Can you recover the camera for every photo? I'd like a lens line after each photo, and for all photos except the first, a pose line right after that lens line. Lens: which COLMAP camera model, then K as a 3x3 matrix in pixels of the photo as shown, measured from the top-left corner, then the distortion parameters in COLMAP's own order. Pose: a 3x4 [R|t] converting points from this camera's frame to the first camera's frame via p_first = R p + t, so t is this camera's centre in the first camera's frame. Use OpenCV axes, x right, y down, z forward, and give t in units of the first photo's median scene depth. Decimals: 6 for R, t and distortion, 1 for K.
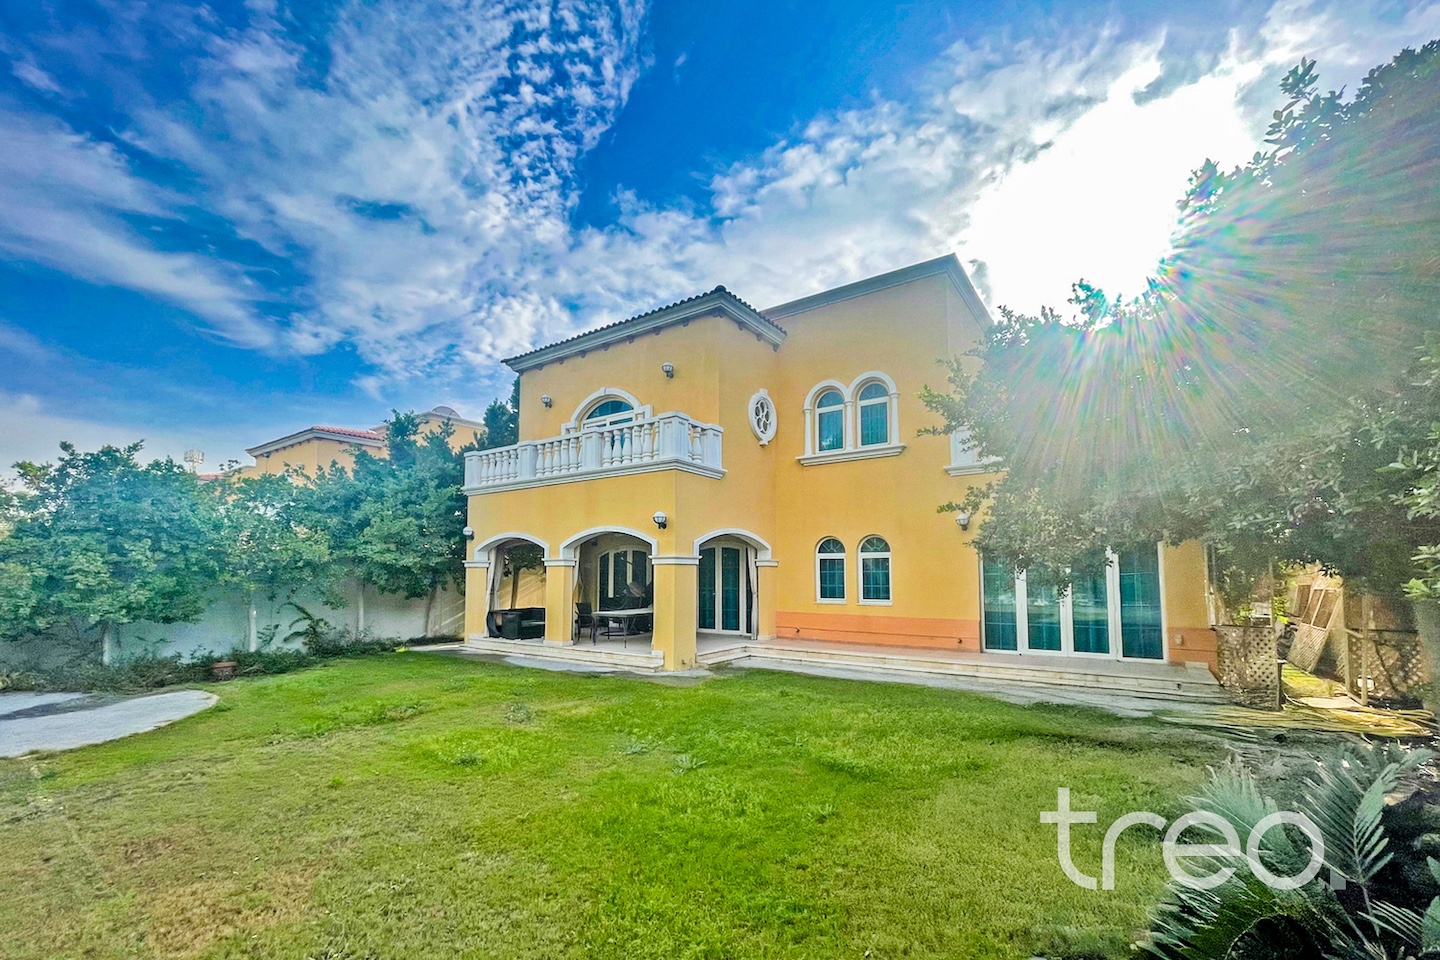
lens RADIAL K [[586.7, 0, 720.0], [0, 586.7, 480.0], [0, 0, 1]] dist [0.000812, 0.000202]
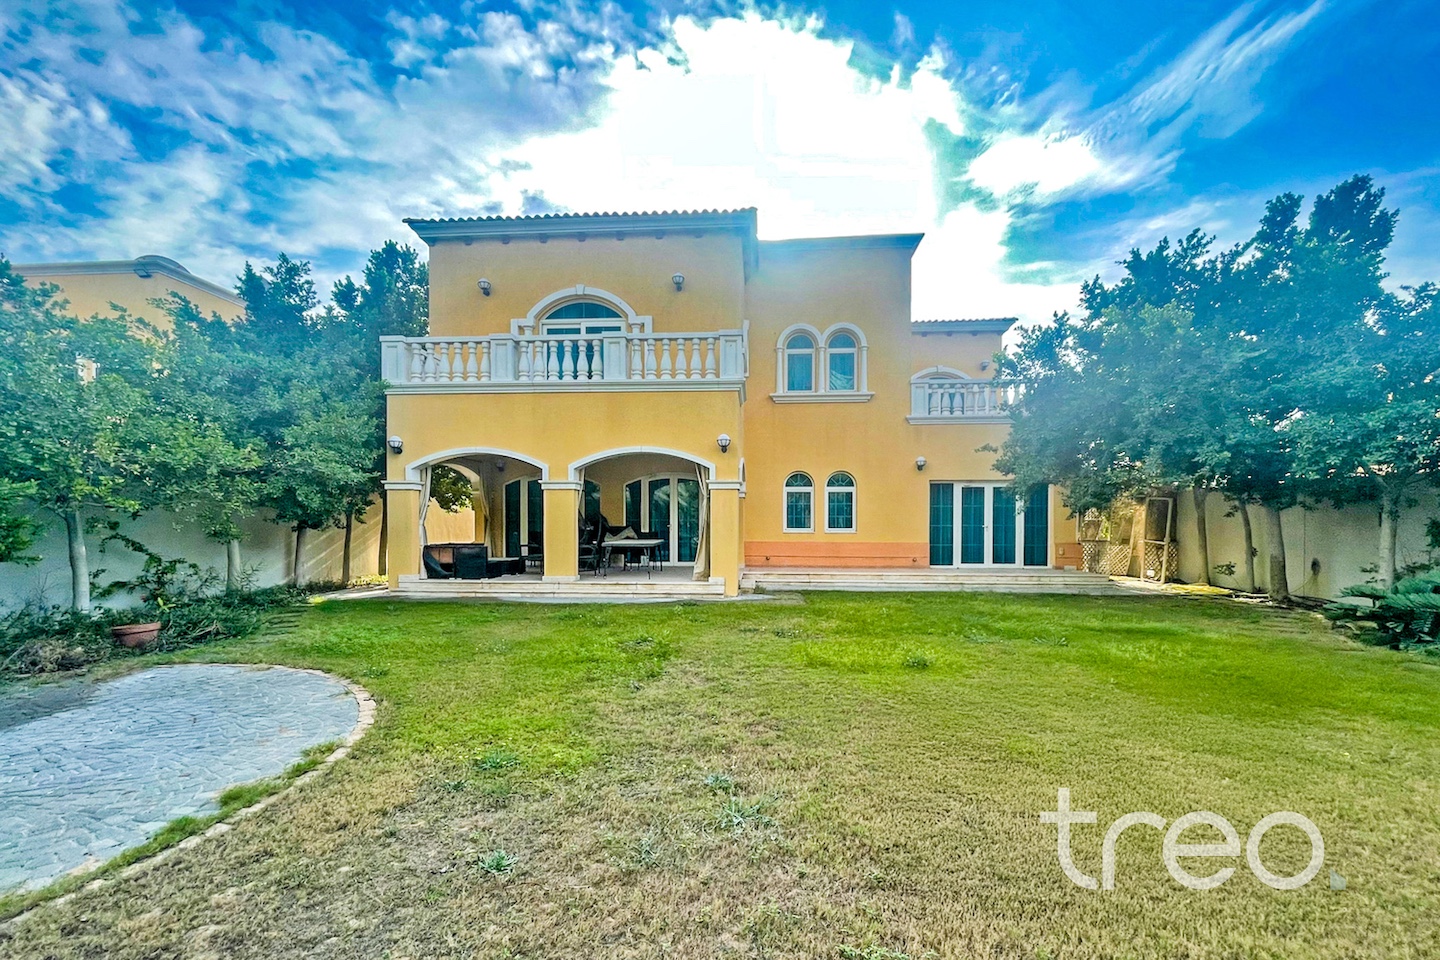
lens RADIAL K [[606.1, 0, 717.5], [0, 606.1, 507.6], [0, 0, 1]] dist [0.033339, -0.011649]
pose [[0.858431, 0.015981, 0.512680, -0.472011], [-0.083307, 0.990587, 0.108612, 0.049168], [-0.506118, -0.135945, 0.851683, 0.108421]]
